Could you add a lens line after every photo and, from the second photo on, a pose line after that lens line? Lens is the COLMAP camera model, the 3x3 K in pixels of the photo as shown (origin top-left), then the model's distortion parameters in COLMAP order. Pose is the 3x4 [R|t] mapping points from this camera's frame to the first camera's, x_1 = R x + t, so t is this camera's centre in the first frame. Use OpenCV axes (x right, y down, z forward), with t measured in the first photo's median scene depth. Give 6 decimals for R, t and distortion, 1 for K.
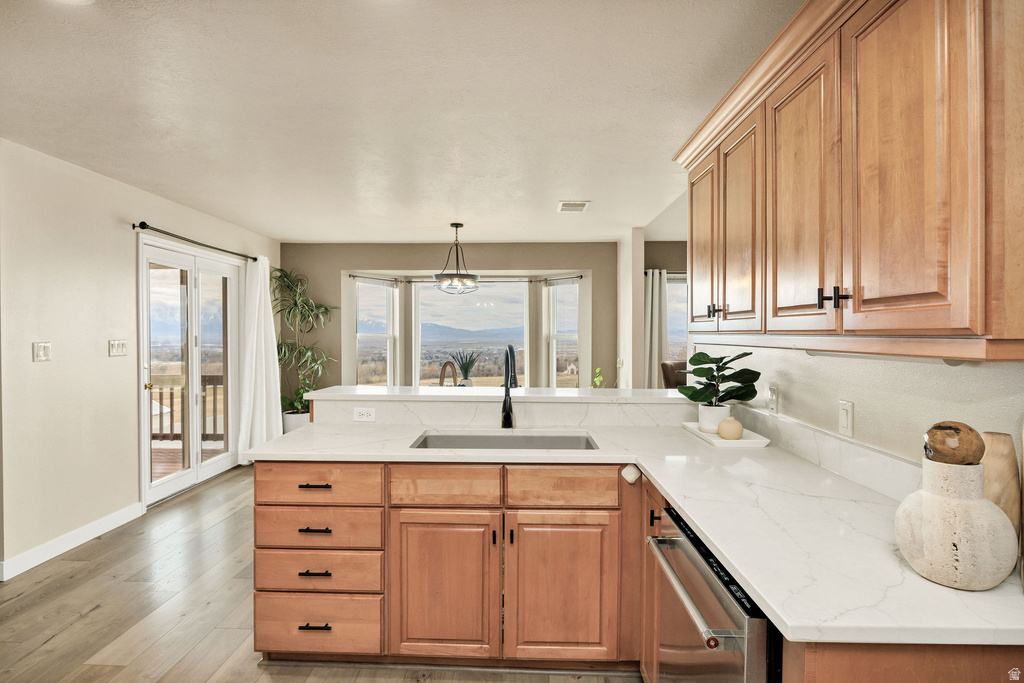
lens RADIAL K [[525.2, 0, 512.0], [0, 525.2, 341.5], [0, 0, 1]] dist [-0.019415, 0.001571]
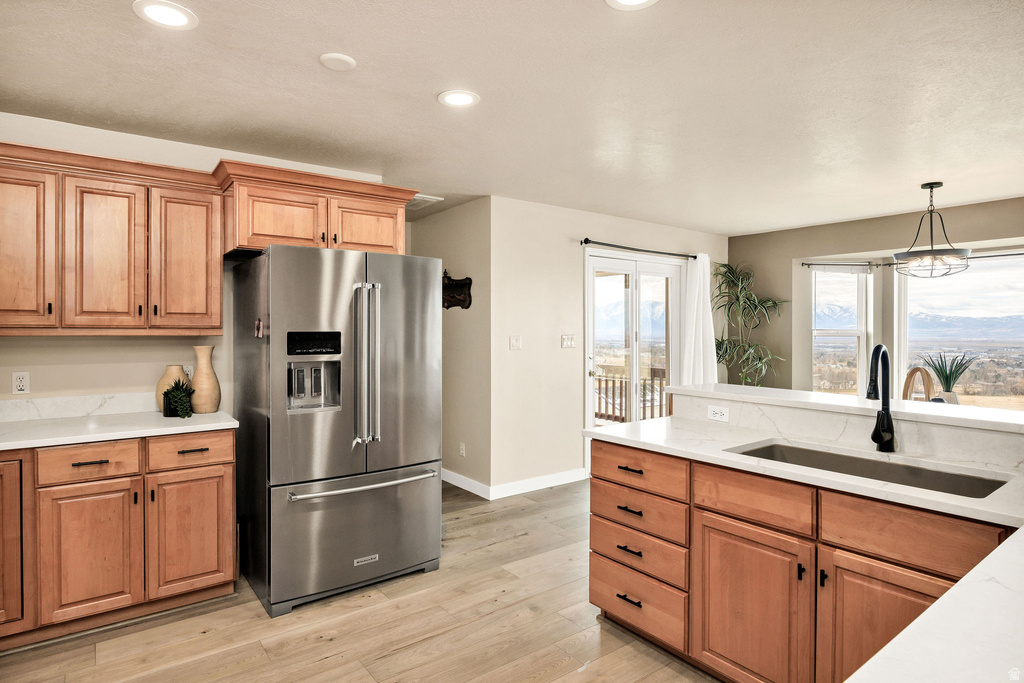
lens RADIAL K [[560.3, 0, 512.0], [0, 560.3, 341.5], [0, 0, 1]] dist [0.001198, -0.000467]
pose [[0.625781, 0.015650, -0.779842, 0.300051], [-0.011754, 0.999874, 0.010633, 0.000460], [0.779911, 0.002513, 0.625886, 0.062062]]
